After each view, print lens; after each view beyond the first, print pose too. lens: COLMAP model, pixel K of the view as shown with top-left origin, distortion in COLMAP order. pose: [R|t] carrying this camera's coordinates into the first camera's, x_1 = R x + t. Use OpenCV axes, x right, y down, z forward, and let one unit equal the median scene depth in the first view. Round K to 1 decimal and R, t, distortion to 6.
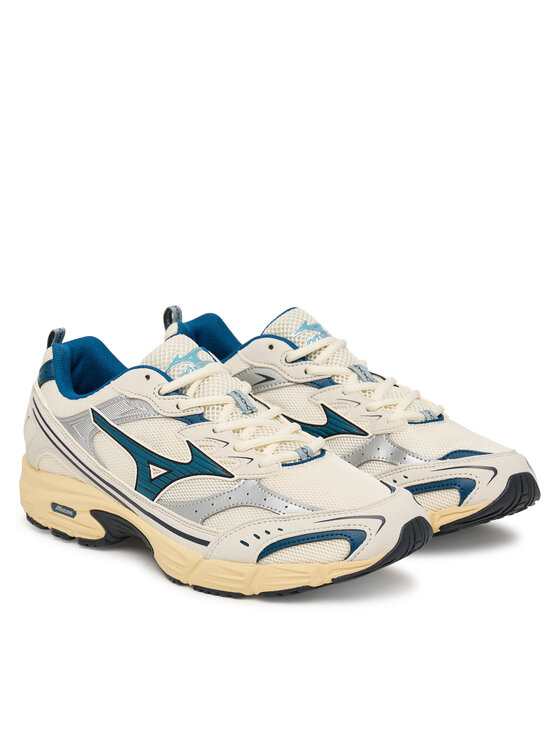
lens RADIAL K [[2193.9, 0, 279.8], [0, 2193.9, 372.9], [0, 0, 1]] dist [0.074963, 0.000000]
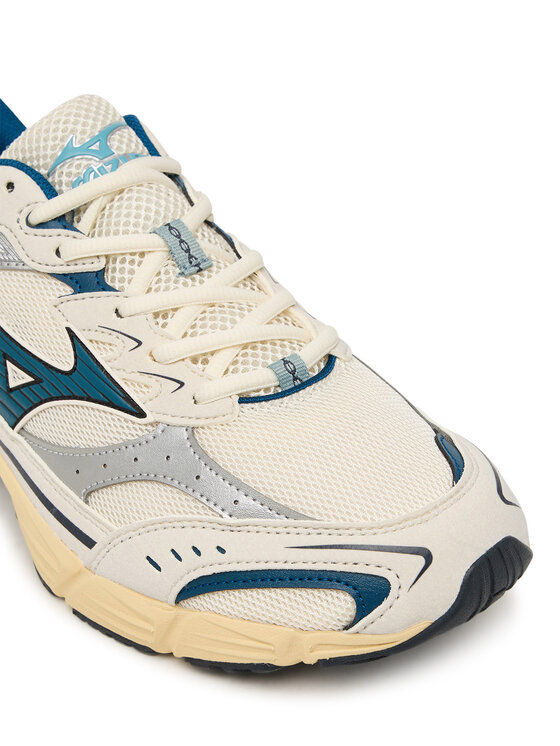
lens RADIAL K [[1549.5, 0, 280.5], [0, 1549.5, 373.1], [0, 0, 1]] dist [-0.042226, 0.000000]
pose [[0.990875, 0.054110, -0.123444, 0.052602], [-0.014170, 0.952621, 0.303829, -0.070051], [0.134035, -0.299307, 0.944696, 0.661956]]
